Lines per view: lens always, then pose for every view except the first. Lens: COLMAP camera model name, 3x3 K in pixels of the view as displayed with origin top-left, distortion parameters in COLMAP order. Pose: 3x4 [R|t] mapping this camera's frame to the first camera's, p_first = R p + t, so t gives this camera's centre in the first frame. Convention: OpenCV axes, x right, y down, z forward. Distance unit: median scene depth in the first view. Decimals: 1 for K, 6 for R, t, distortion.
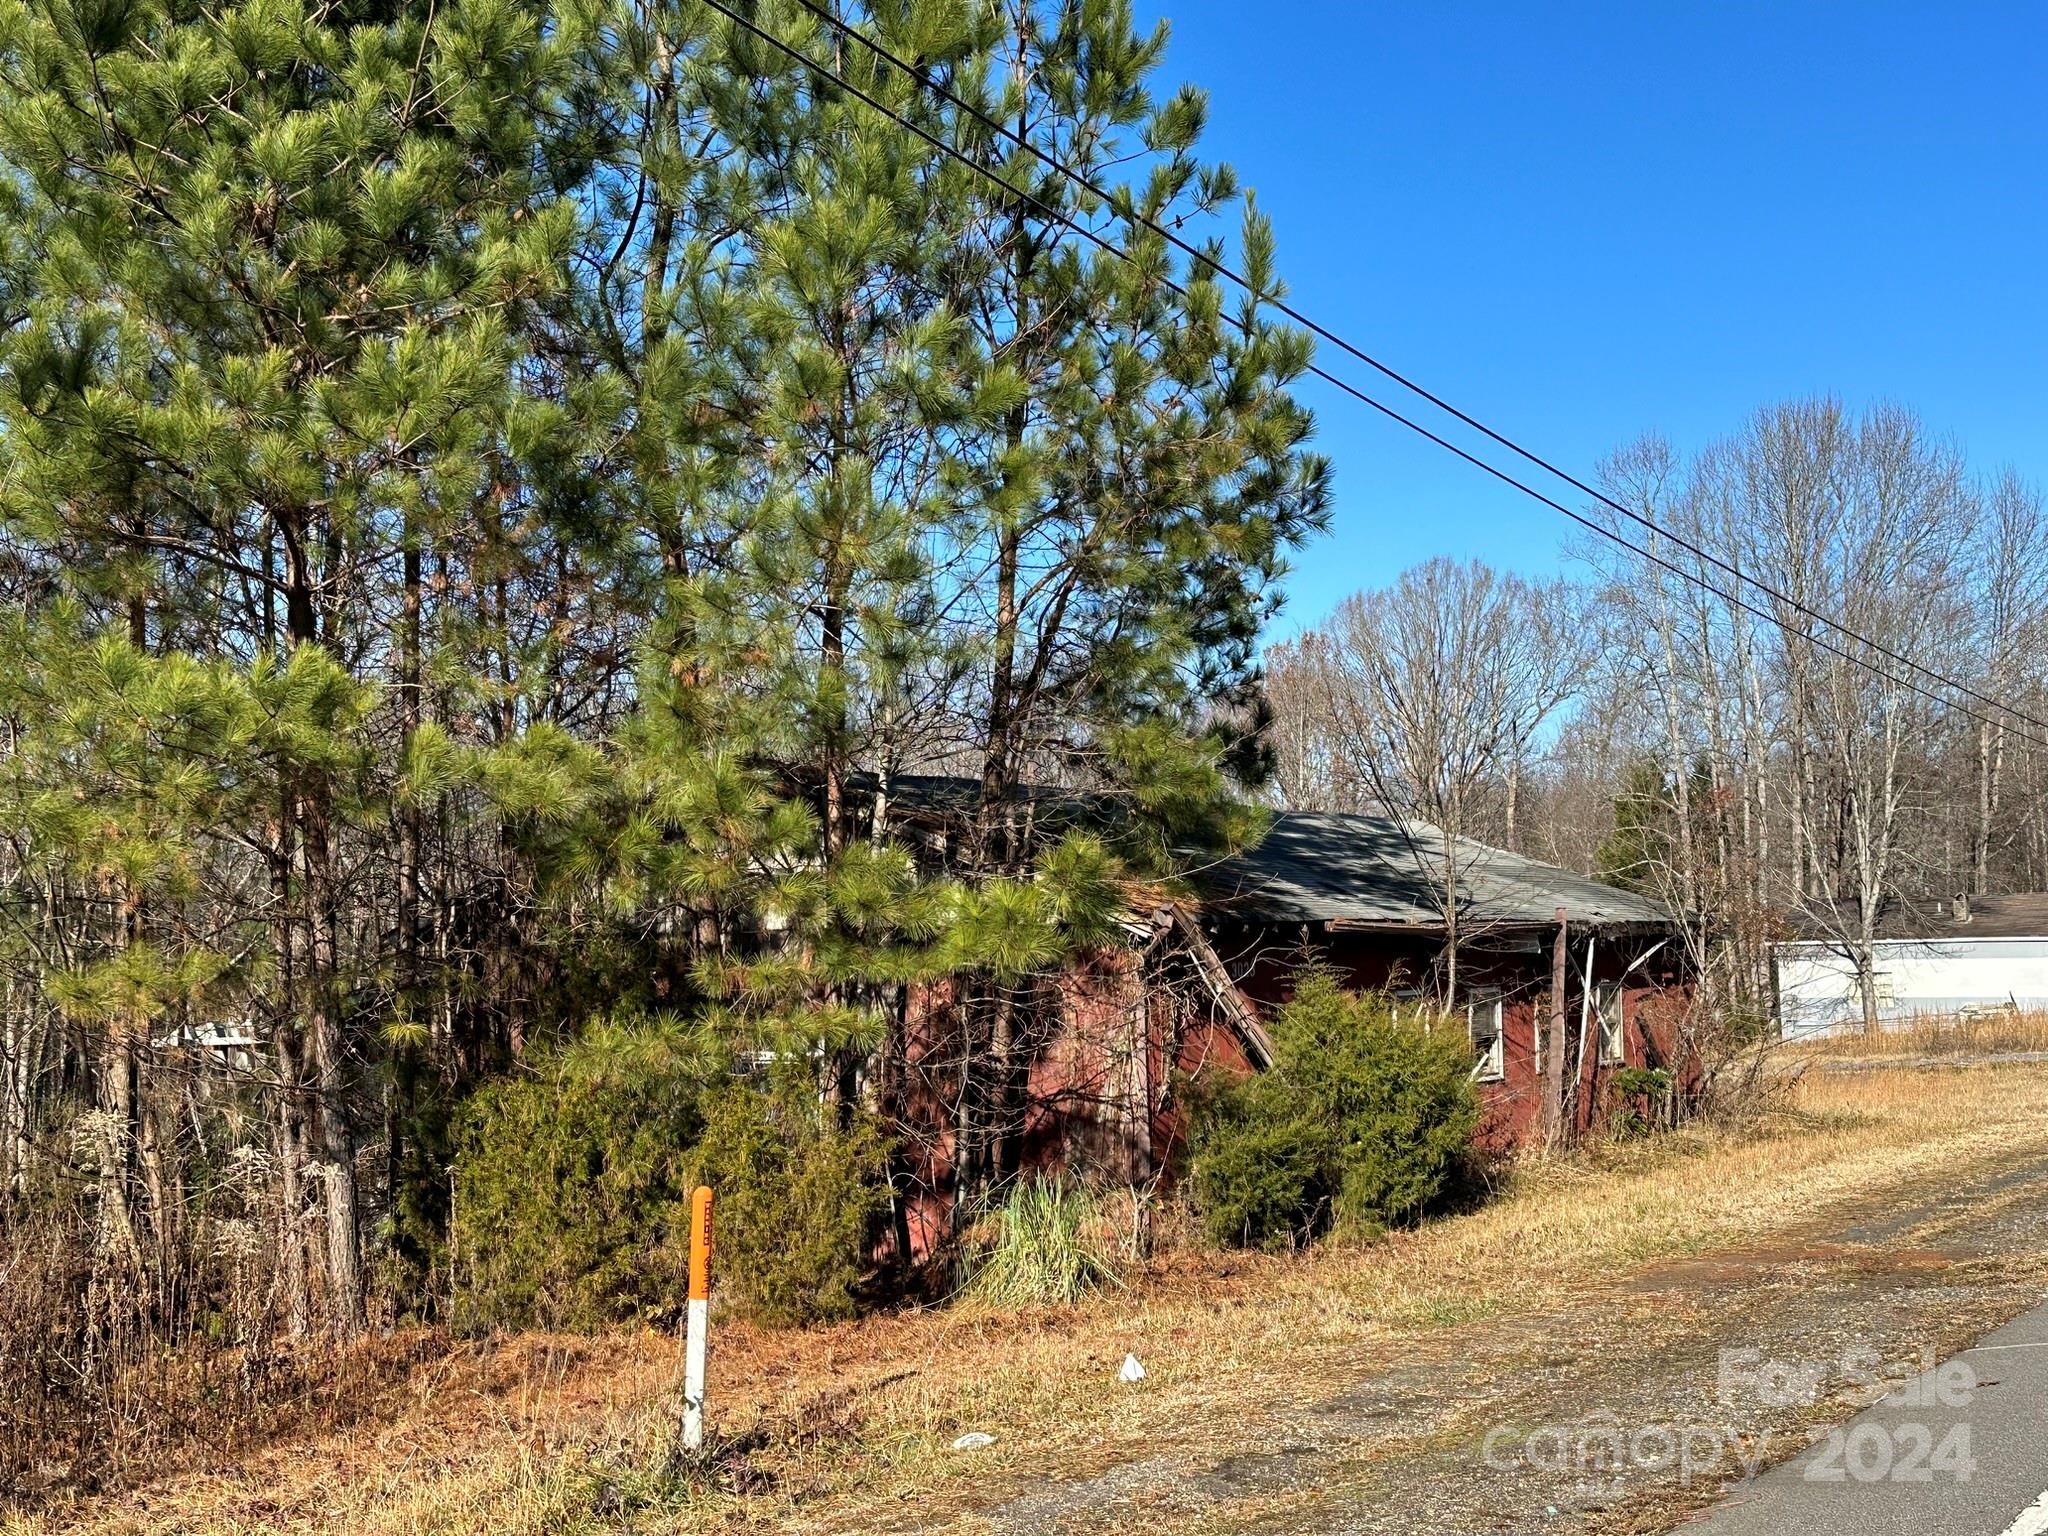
lens RADIAL K [[2319.8, 0, 1032.5], [0, 2319.8, 776.3], [0, 0, 1]] dist [0.114787, 0.000000]
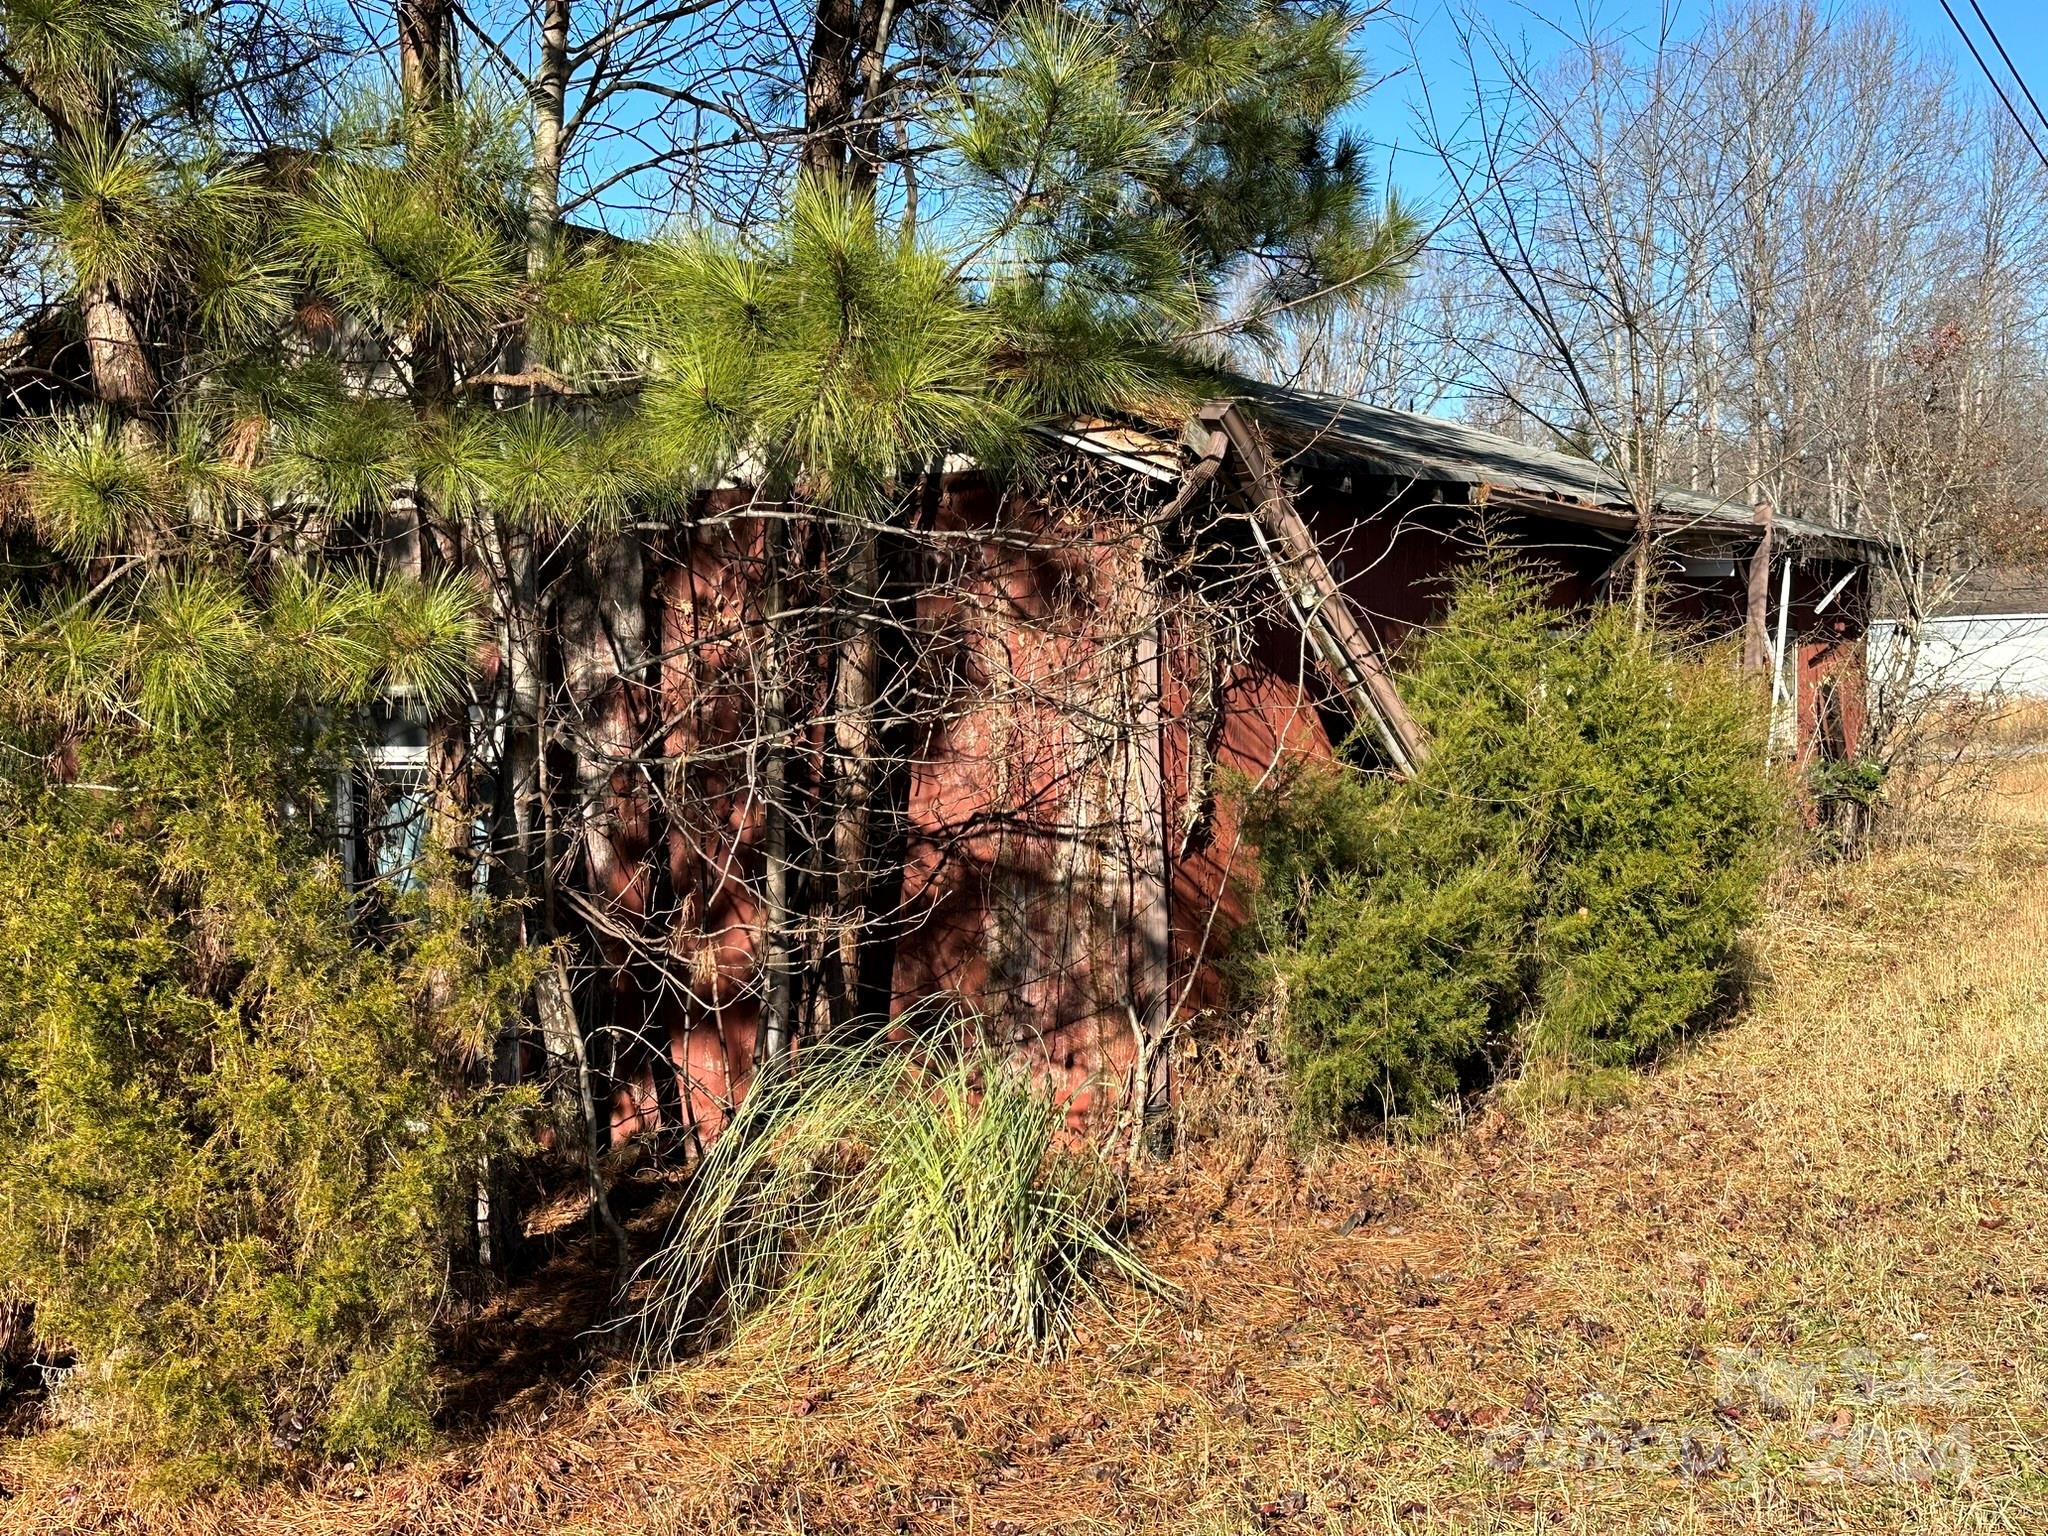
lens RADIAL K [[2319.8, 0, 1015.0], [0, 2319.8, 791.3], [0, 0, 1]] dist [0.114787, 0.000000]
pose [[0.998406, -0.011676, 0.055212, -0.007429], [0.004461, 0.991628, 0.129051, 0.077523], [-0.056256, -0.128599, 0.990100, 0.595163]]
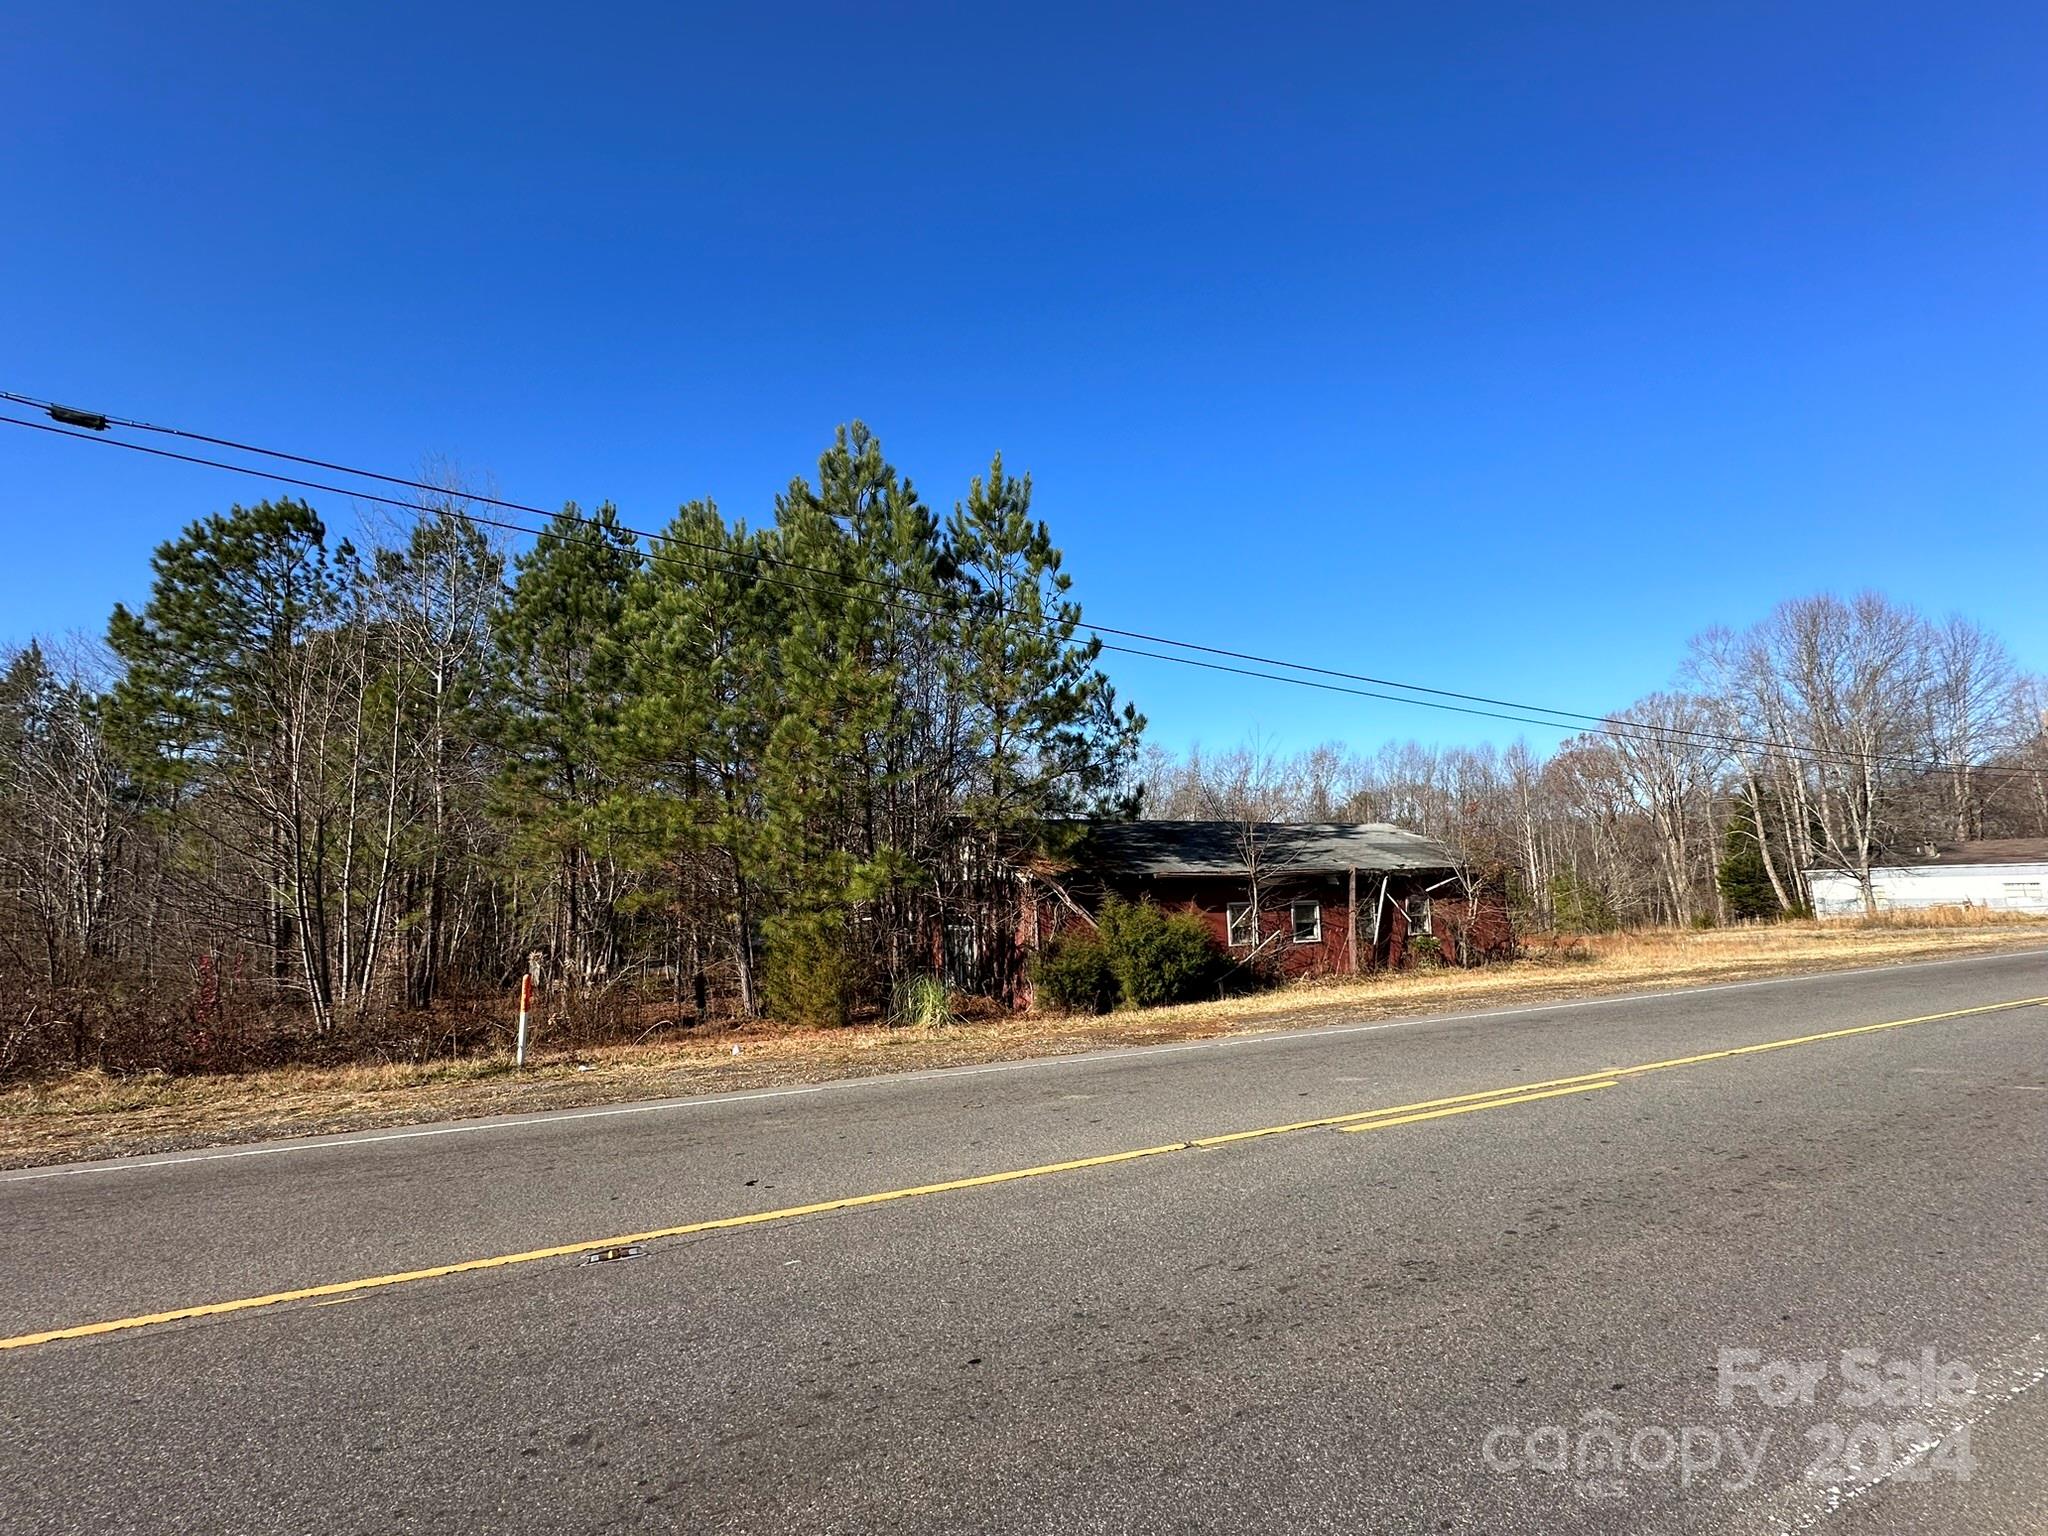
lens RADIAL K [[859.4, 0, 1013.3], [0, 859.4, 752.9], [0, 0, 1]] dist [0.003822, -0.000103]
pose [[0.861830, -0.087235, -0.499639, 0.559072], [0.050341, 0.994946, -0.086881, 0.010477], [0.504693, 0.049724, 0.861866, 0.199562]]
